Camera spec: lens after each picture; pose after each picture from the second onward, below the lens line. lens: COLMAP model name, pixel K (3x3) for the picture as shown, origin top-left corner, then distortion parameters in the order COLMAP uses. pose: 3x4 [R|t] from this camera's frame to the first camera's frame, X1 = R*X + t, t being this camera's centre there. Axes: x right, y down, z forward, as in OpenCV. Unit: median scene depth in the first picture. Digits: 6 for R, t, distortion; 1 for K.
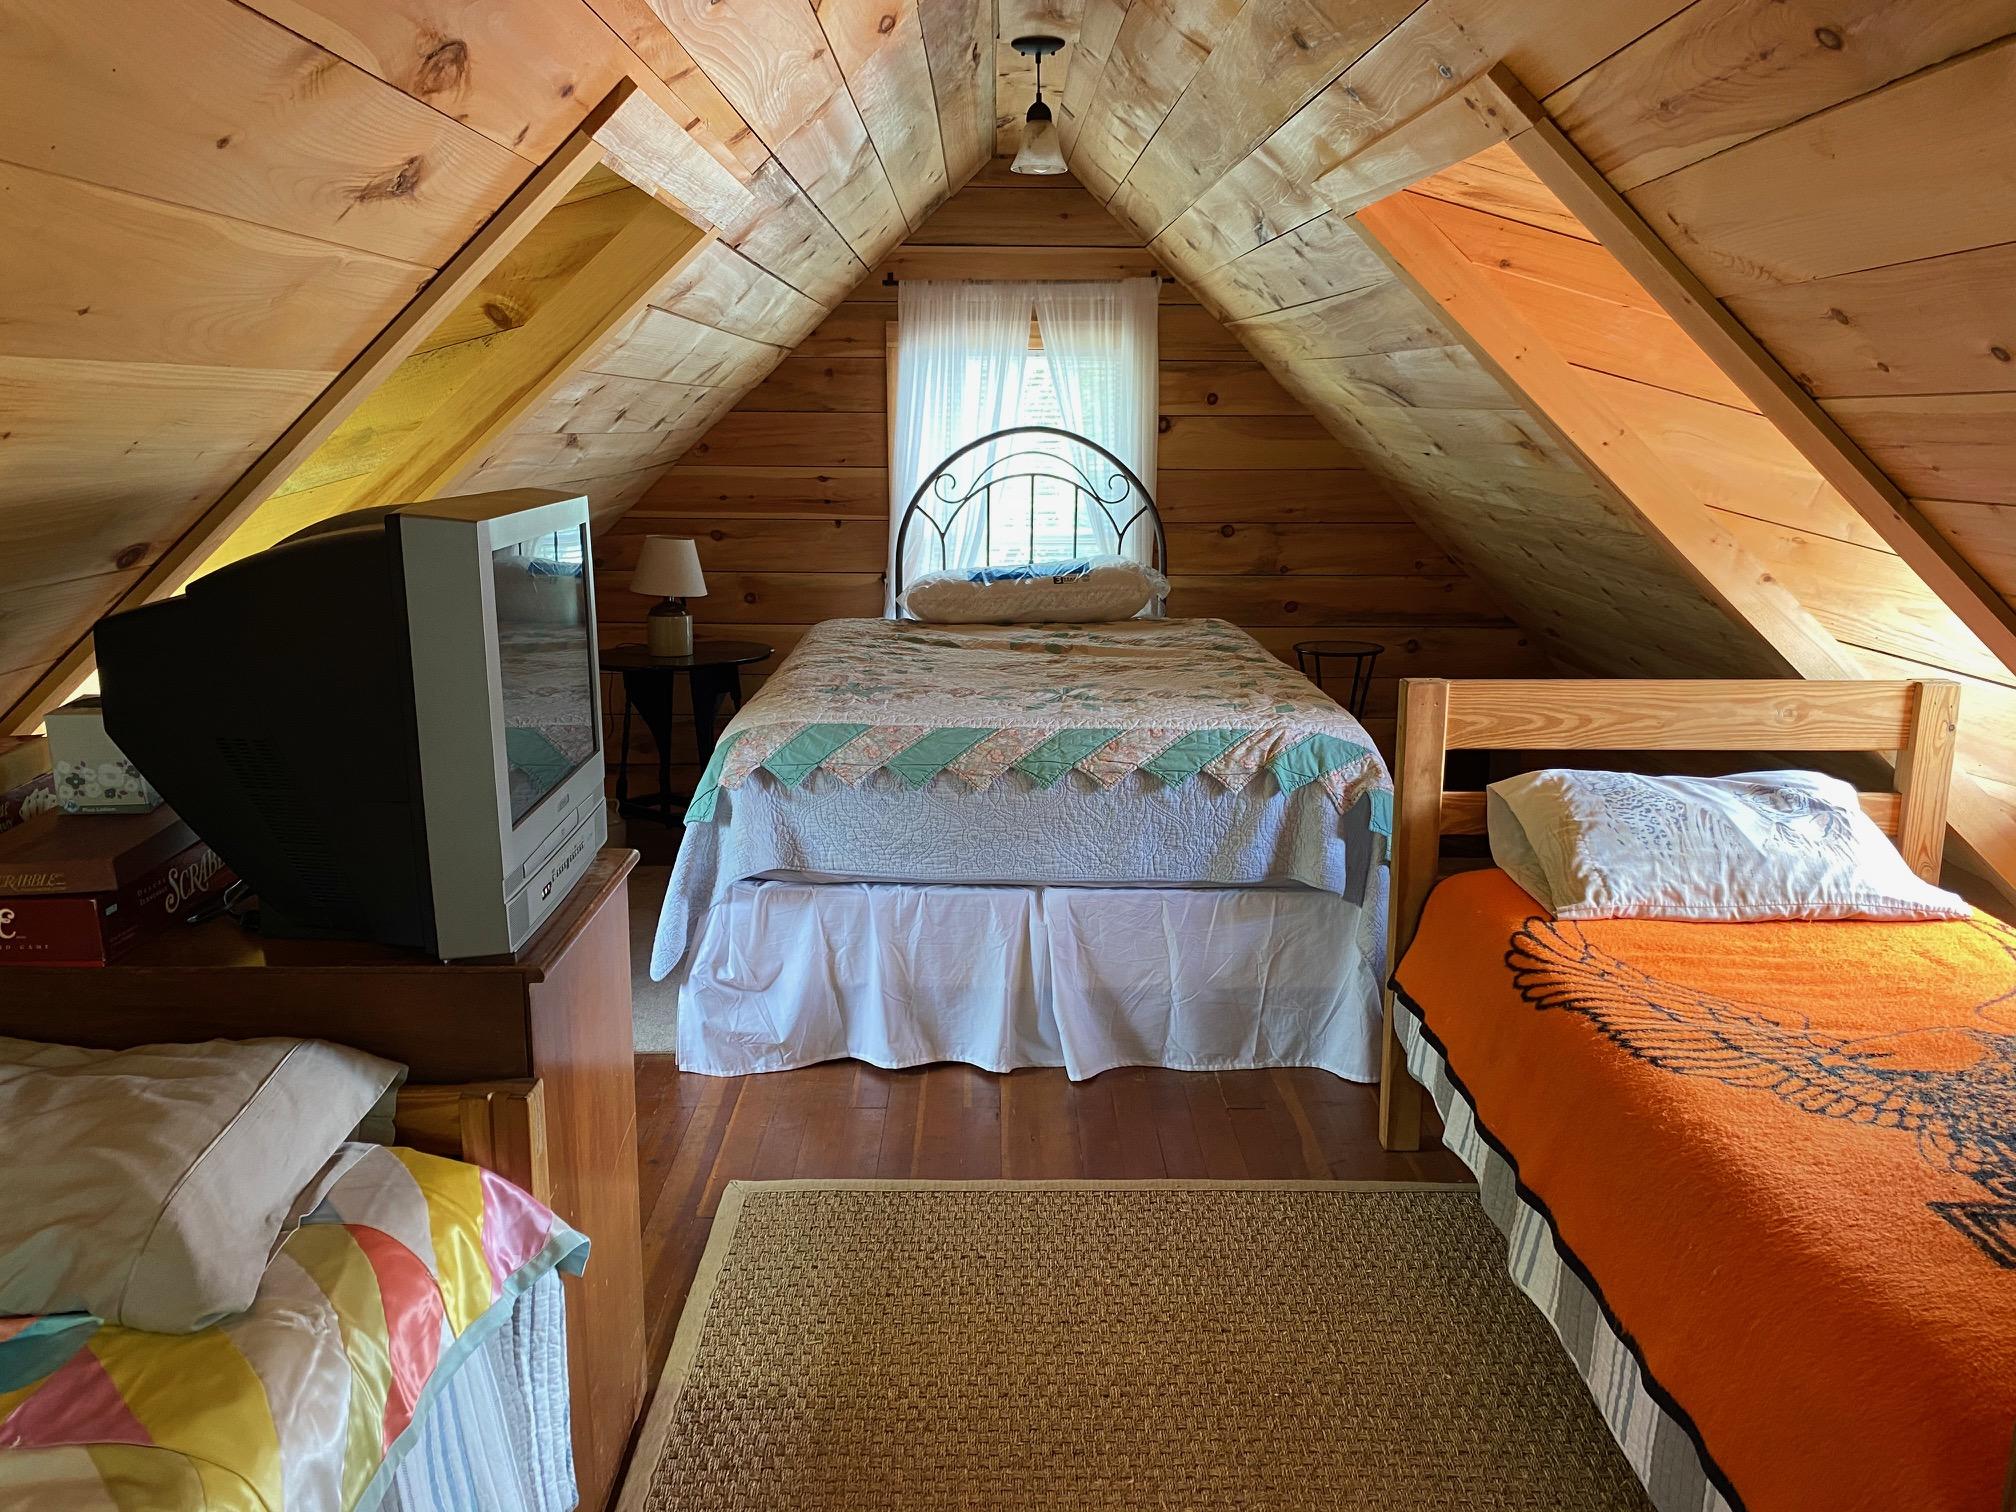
lens RADIAL K [[1538.4, 0, 1008.0], [0, 1538.4, 756.0], [0, 0, 1]] dist [-0.050148, -0.002538]
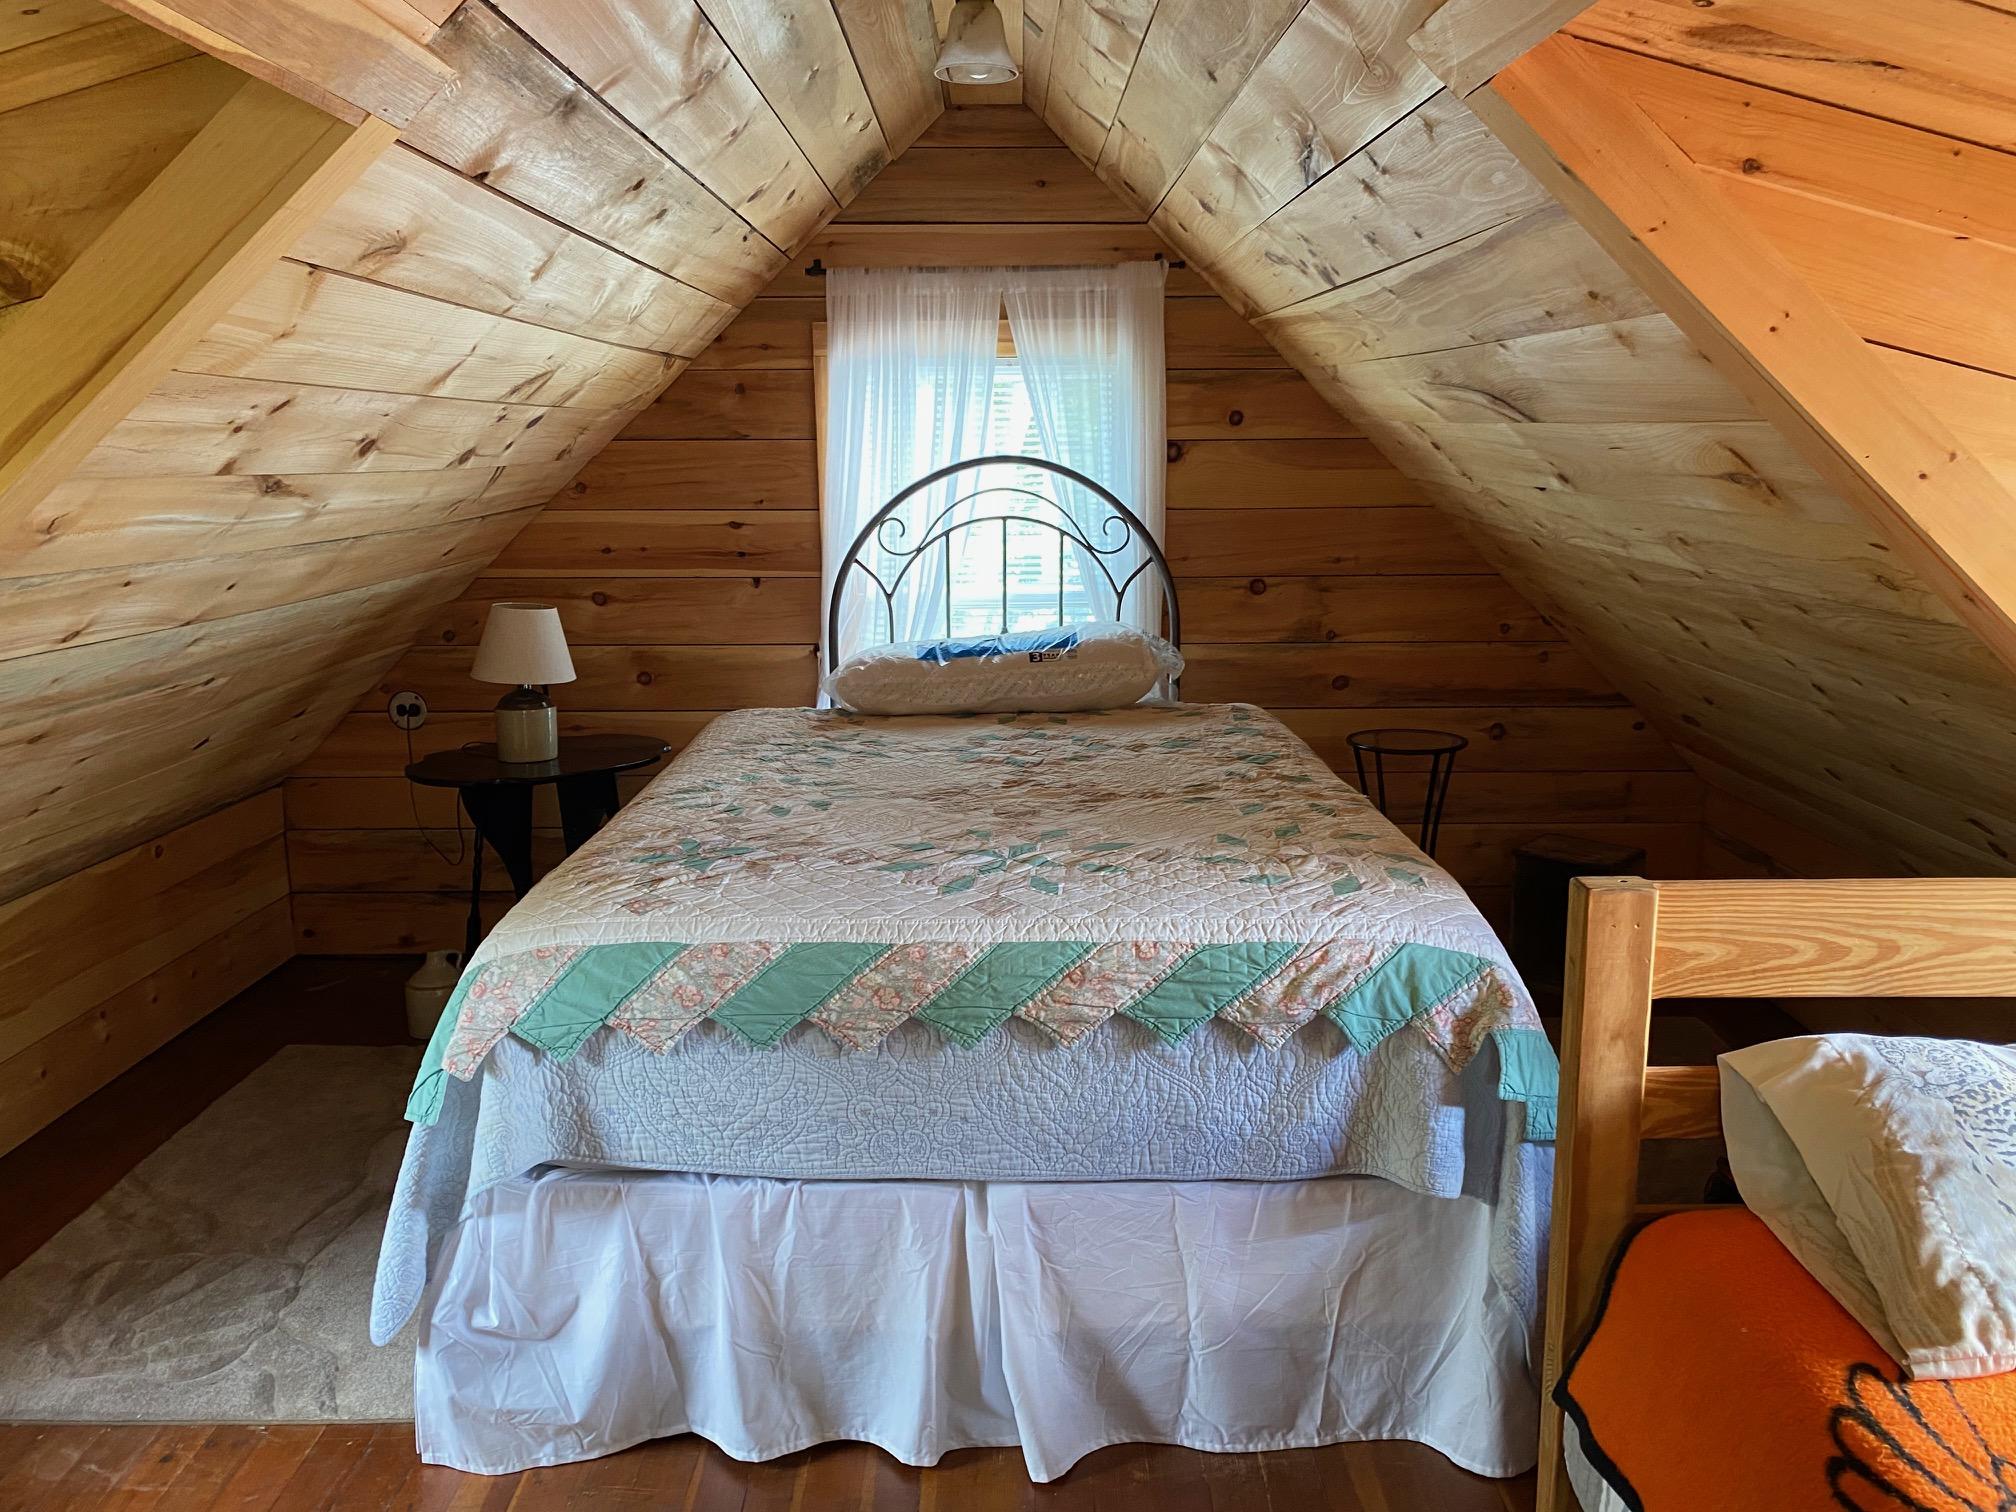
lens RADIAL K [[1708.4, 0, 1008.0], [0, 1708.4, 756.0], [0, 0, 1]] dist [-0.054732, 0.002639]
pose [[0.999957, -0.009216, -0.001256, 0.033747], [0.009163, 0.999269, -0.037126, -0.060282], [0.001597, 0.037113, 0.999310, 0.280600]]
